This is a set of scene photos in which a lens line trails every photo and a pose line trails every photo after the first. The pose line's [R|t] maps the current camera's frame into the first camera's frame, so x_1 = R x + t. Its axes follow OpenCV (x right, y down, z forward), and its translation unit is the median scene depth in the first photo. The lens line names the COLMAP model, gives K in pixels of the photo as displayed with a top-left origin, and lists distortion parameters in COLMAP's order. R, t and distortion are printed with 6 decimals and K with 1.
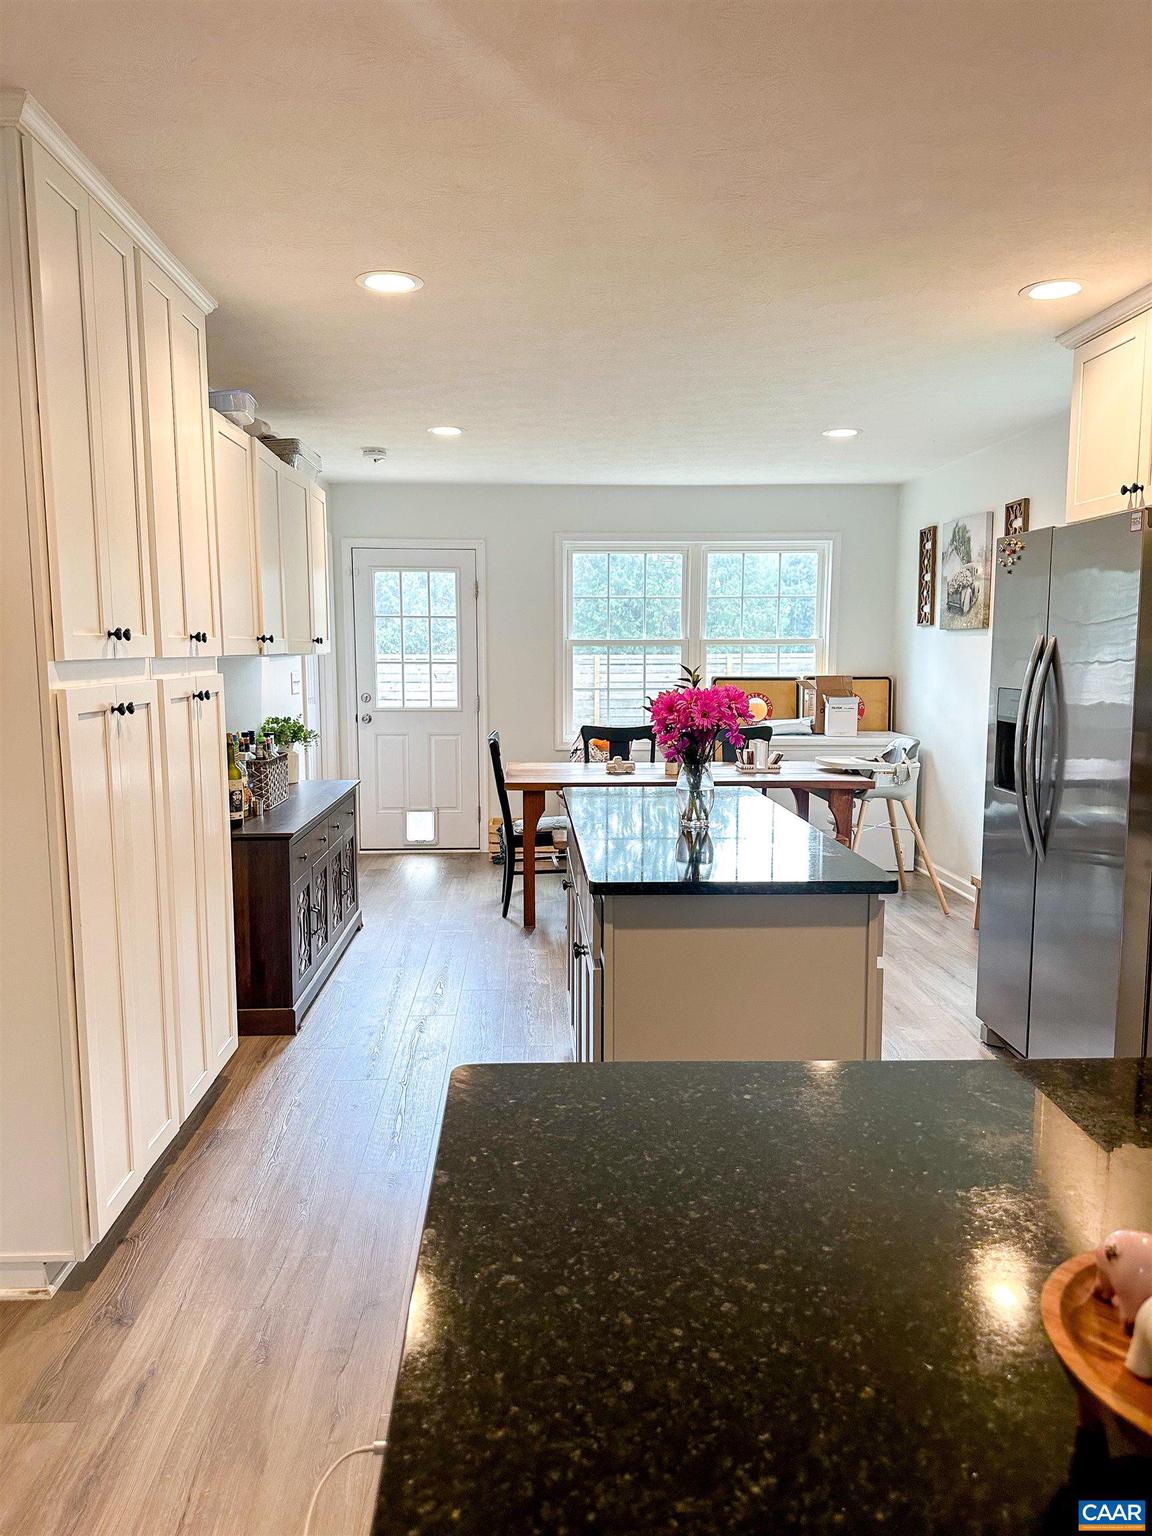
lens RADIAL K [[1091.6, 0, 568.4], [0, 1091.6, 764.2], [0, 0, 1]] dist [0.050554, -0.012301]
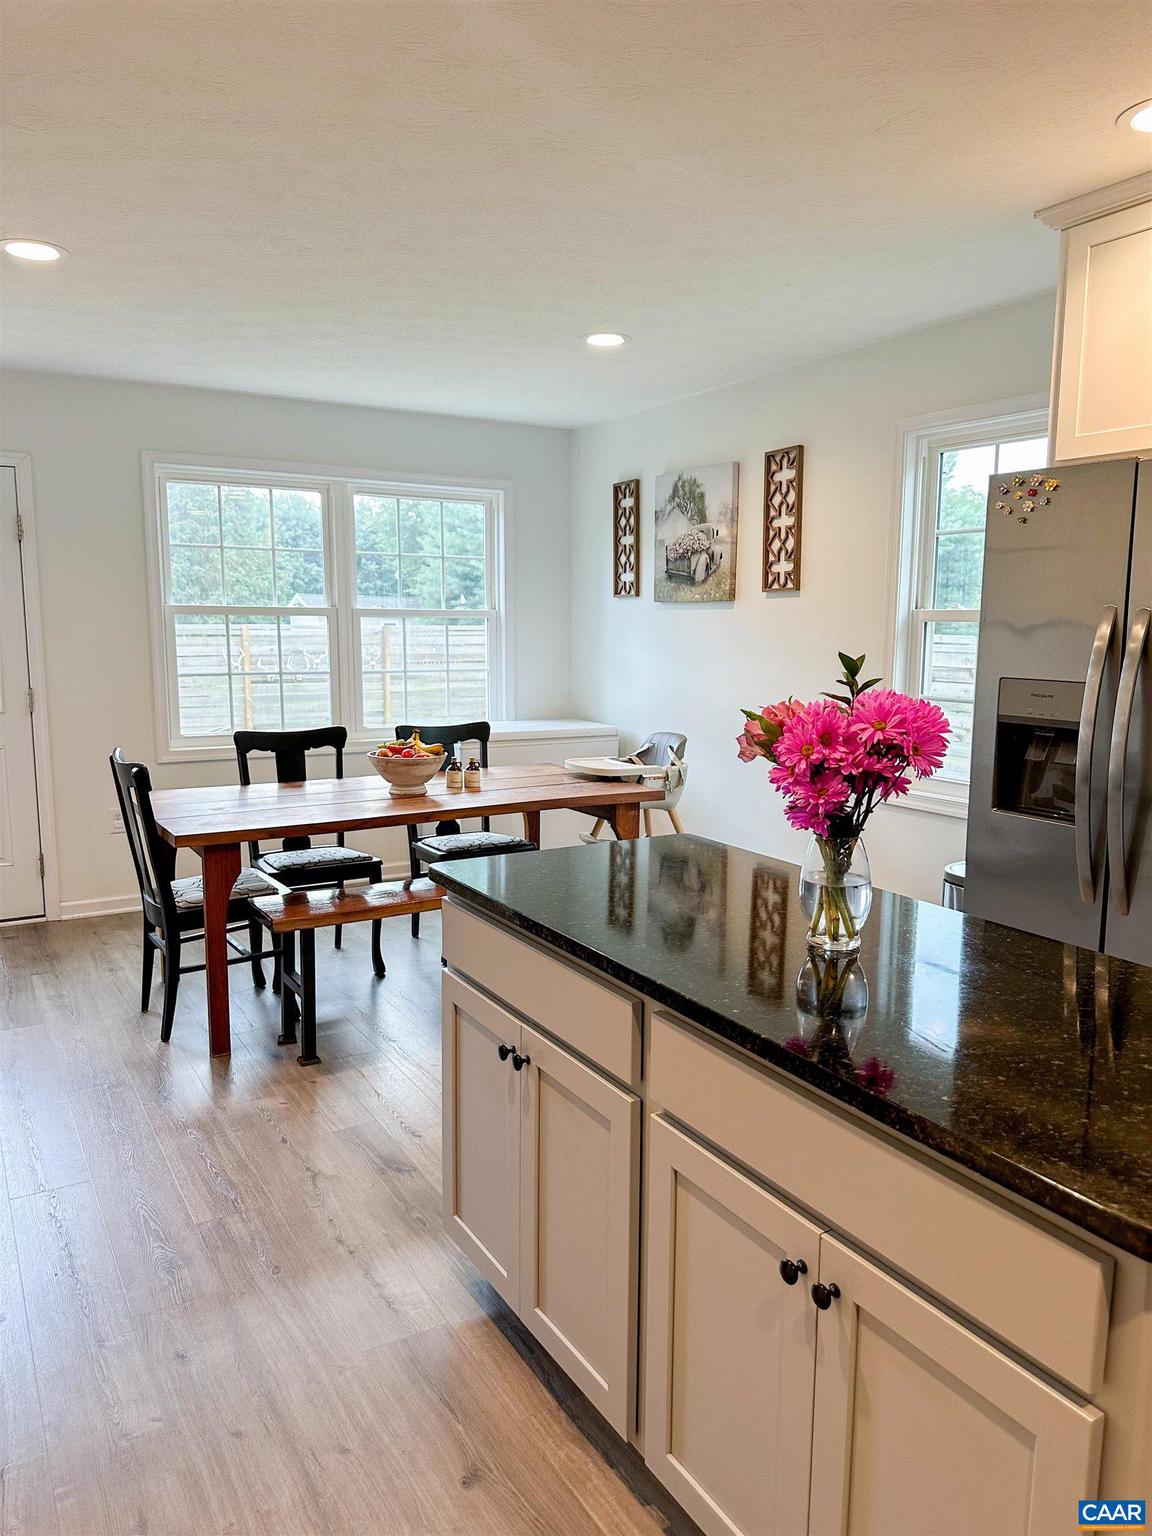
lens RADIAL K [[1091.6, 0, 574.7], [0, 1091.6, 770.7], [0, 0, 1]] dist [0.050554, -0.012301]
pose [[0.882014, -0.052552, 0.468283, -0.136908], [0.041215, 0.998557, 0.034432, -0.027394], [-0.469416, -0.011069, 0.882907, 0.322409]]
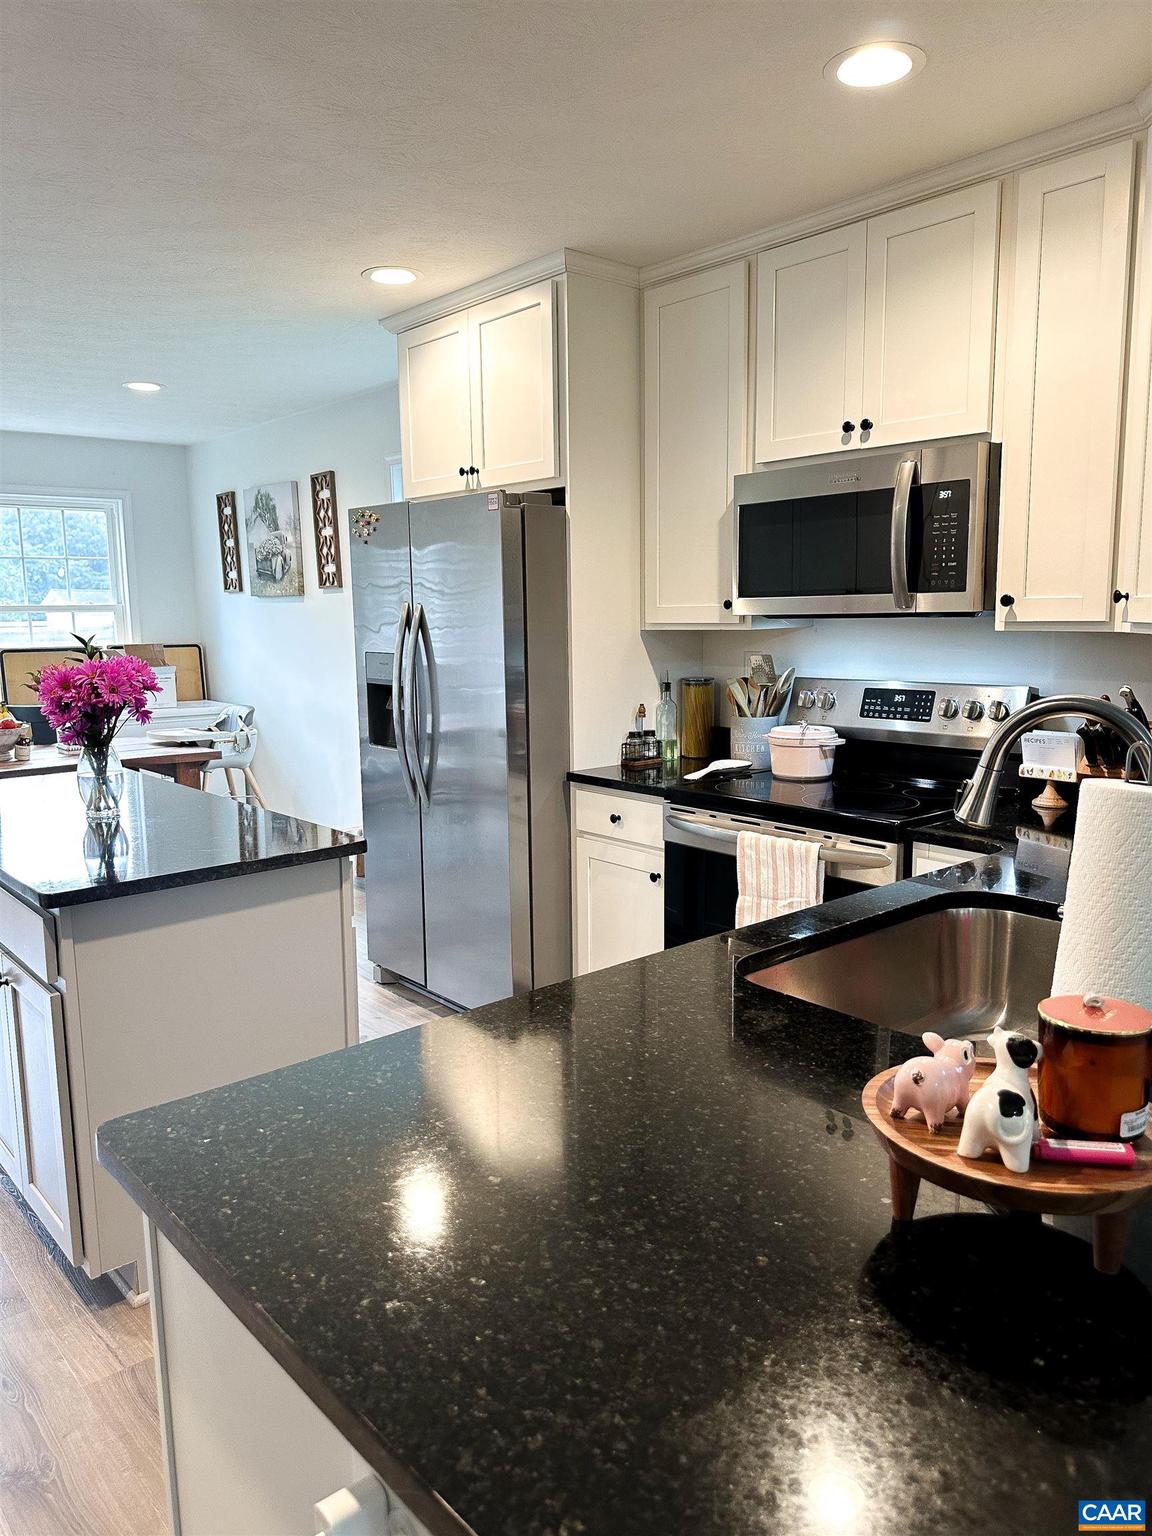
lens RADIAL K [[1091.6, 0, 563.0], [0, 1091.6, 777.3], [0, 0, 1]] dist [0.050554, -0.012301]
pose [[0.786851, -0.104420, 0.608245, -0.076216], [0.079180, 0.994518, 0.068303, -0.003806], [-0.612042, -0.005584, 0.790805, 0.031536]]
